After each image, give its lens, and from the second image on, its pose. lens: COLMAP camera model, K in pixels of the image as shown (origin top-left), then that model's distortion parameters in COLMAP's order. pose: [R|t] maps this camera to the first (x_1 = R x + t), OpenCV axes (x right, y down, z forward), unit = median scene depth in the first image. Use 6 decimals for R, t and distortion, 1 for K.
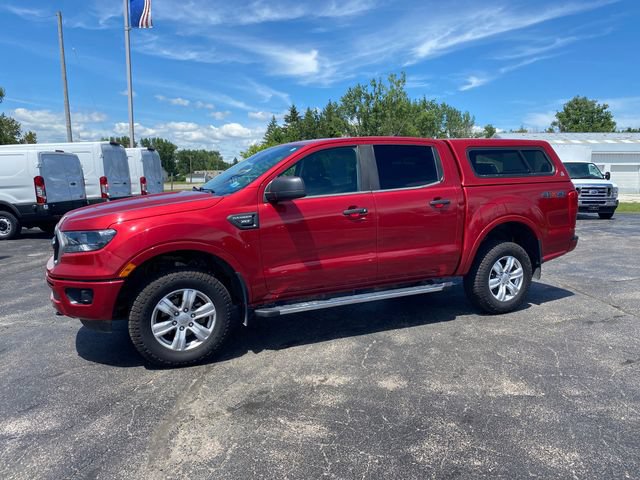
lens RADIAL K [[490.6, 0, 318.7], [0, 490.6, 240.4], [0, 0, 1]] dist [0.032631, -0.037394]
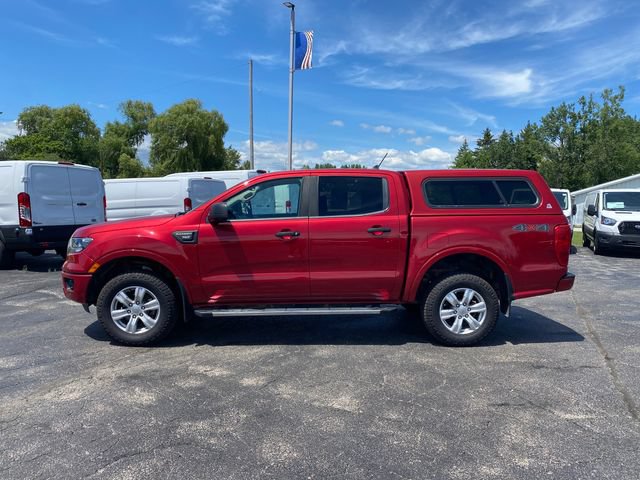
lens RADIAL K [[489.6, 0, 314.8], [0, 489.6, 241.4], [0, 0, 1]] dist [0.023568, -0.026508]
pose [[0.920578, 0.052114, -0.387066, 0.501009], [-0.070096, 0.997011, -0.032476, -0.008730], [0.384216, 0.057029, 0.921480, -0.021919]]
